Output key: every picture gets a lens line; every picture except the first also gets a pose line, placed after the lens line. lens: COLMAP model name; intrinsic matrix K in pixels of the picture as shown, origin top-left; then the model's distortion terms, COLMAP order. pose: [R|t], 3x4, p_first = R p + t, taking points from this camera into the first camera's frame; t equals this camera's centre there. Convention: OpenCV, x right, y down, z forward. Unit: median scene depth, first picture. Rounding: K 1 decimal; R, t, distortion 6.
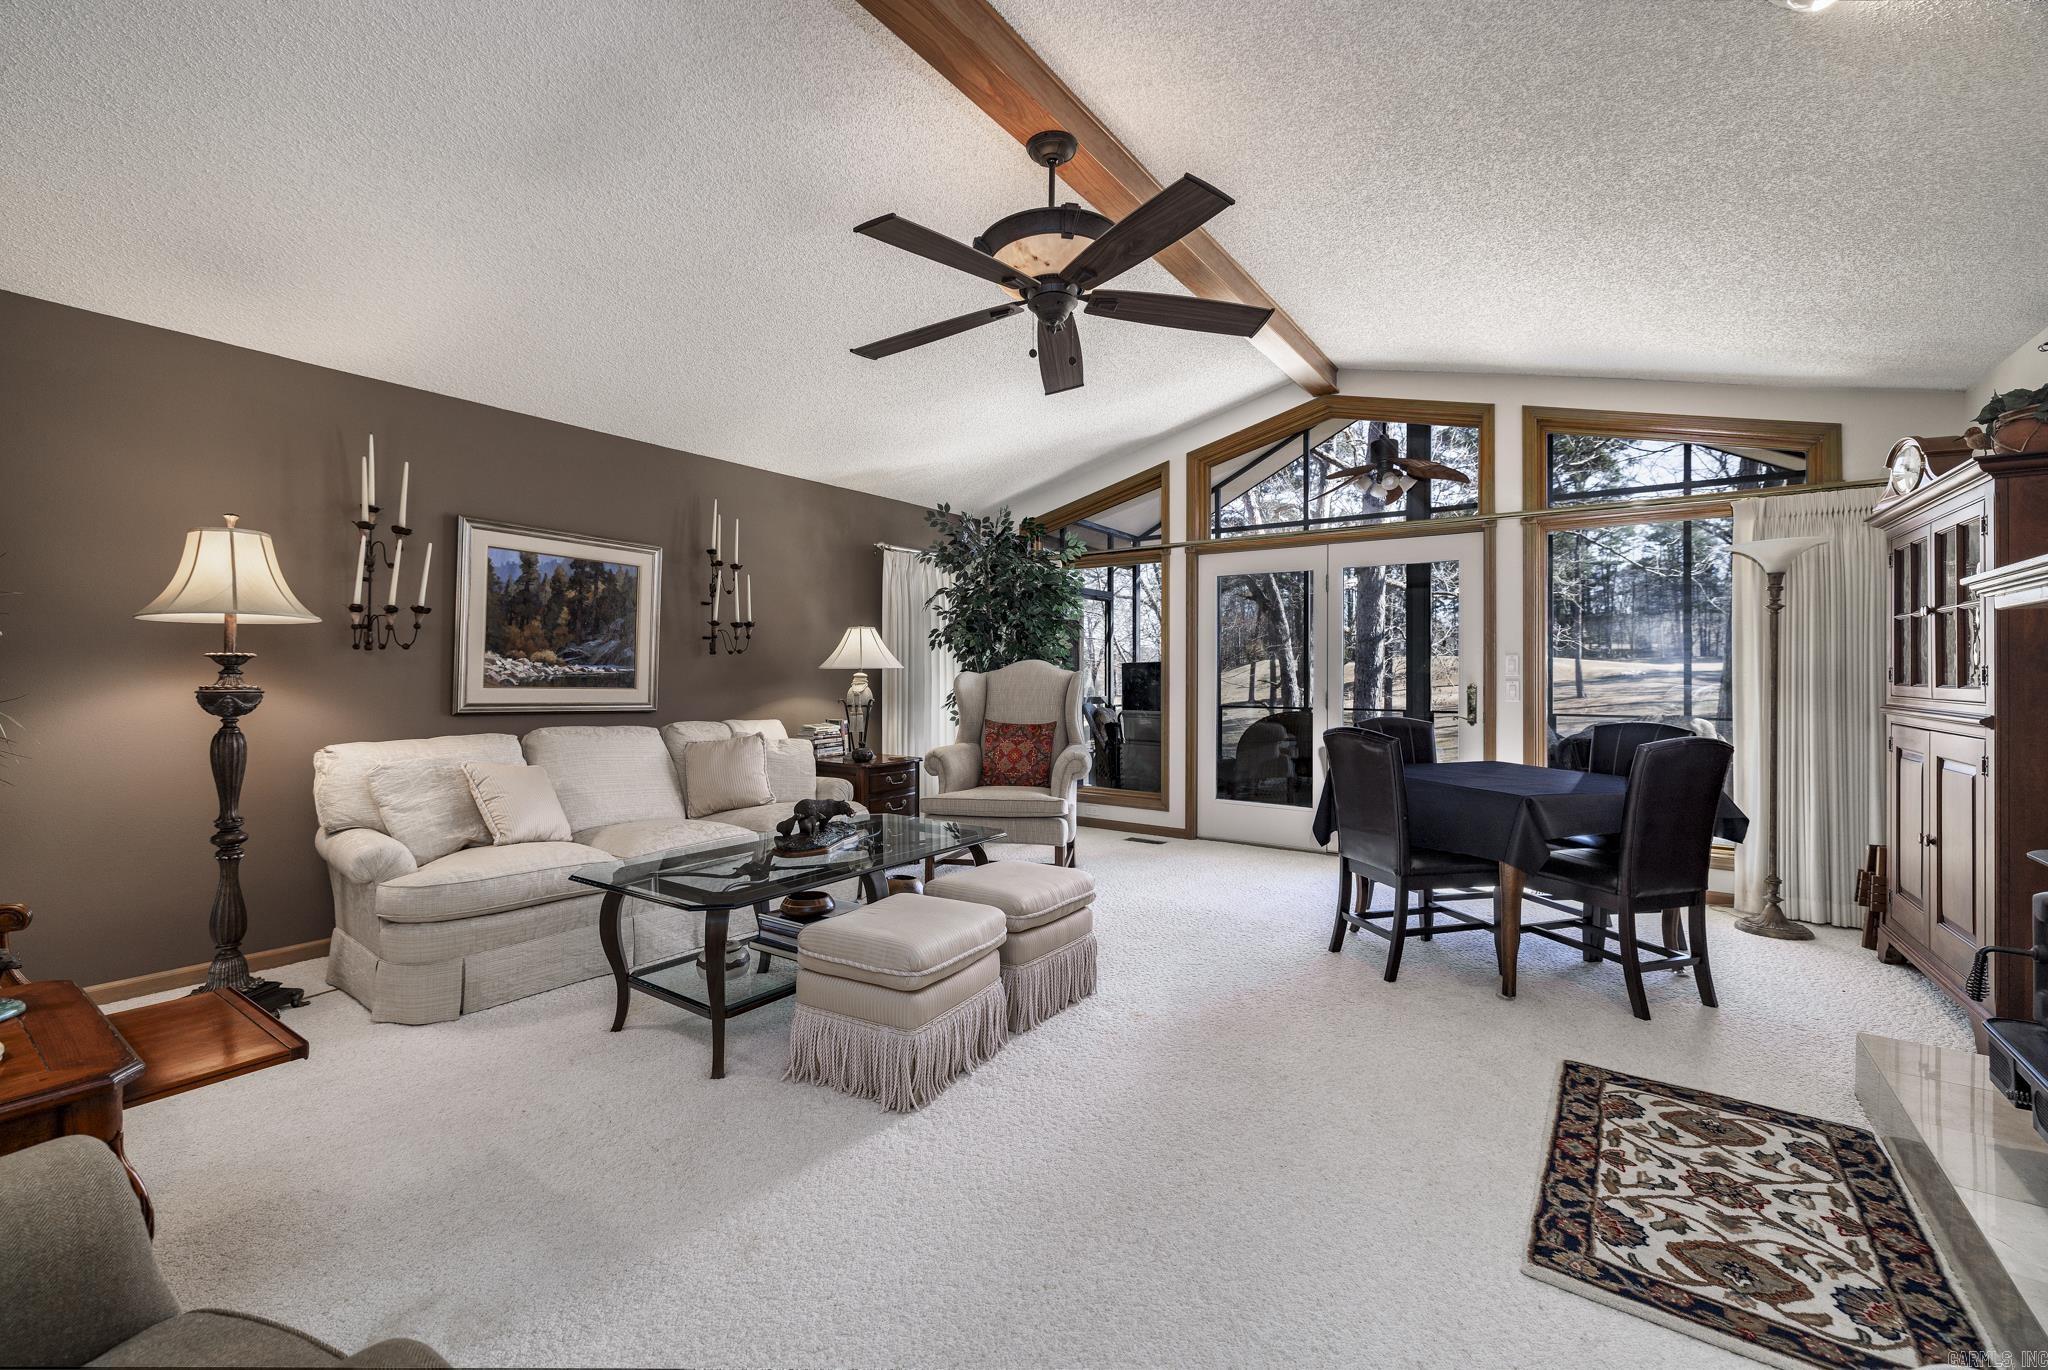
lens RADIAL K [[823.1, 0, 1016.4], [0, 823.1, 675.5], [0, 0, 1]] dist [0.002118, 0.000473]
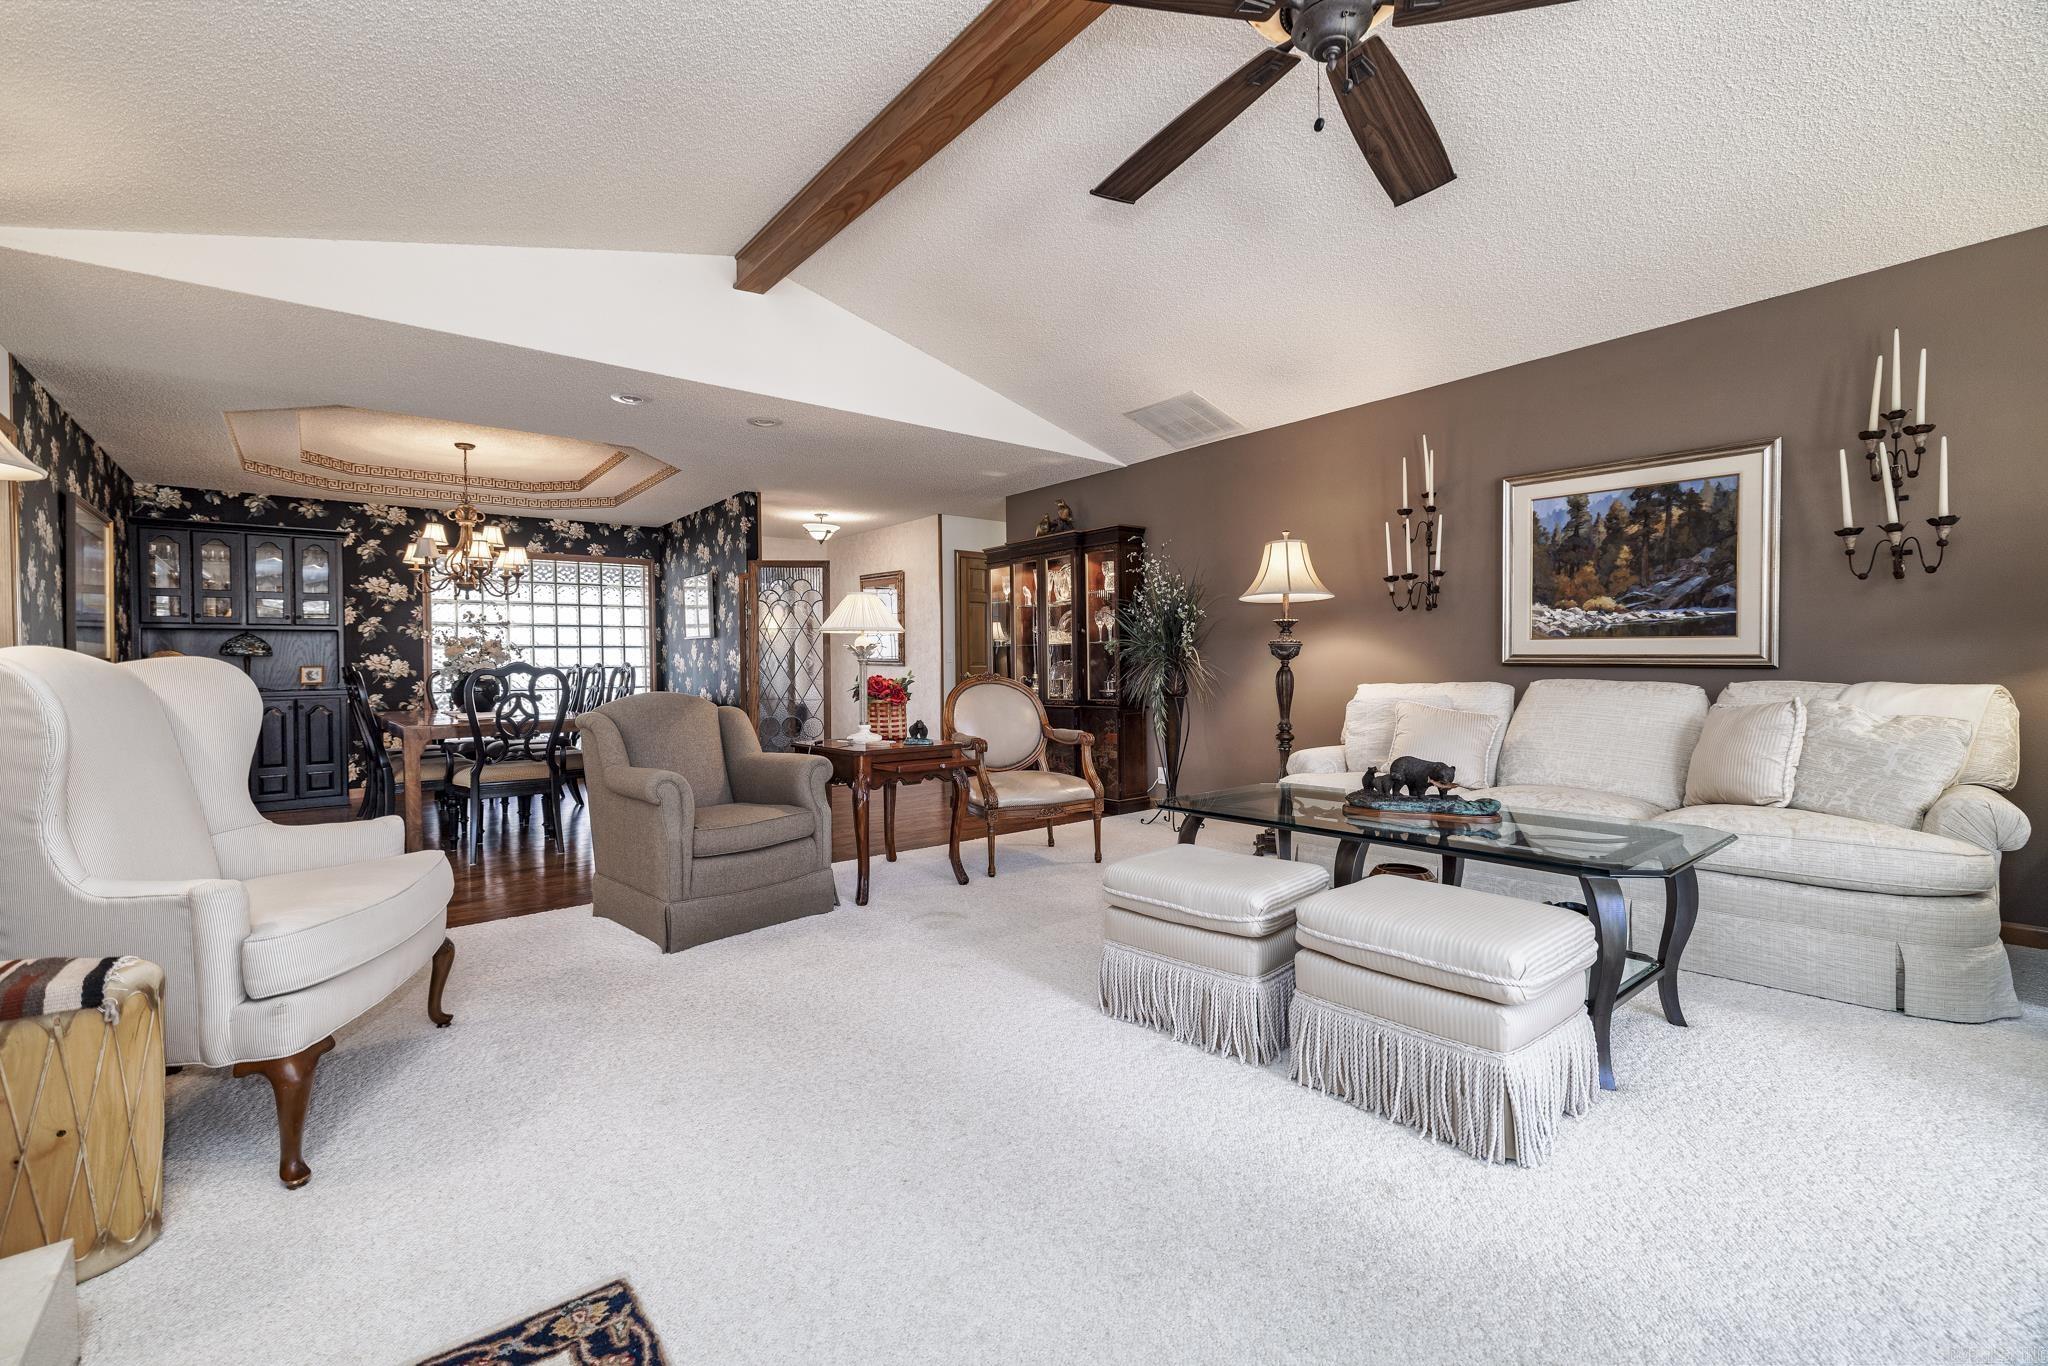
lens RADIAL K [[861.0, 0, 1022.2], [0, 861.0, 677.1], [0, 0, 1]] dist [-0.003511, -0.000344]
pose [[-0.239470, 0.012023, -0.970829, 0.529410], [0.015124, 0.999848, 0.008652, 0.041838], [0.970786, -0.012611, -0.239615, 0.626369]]
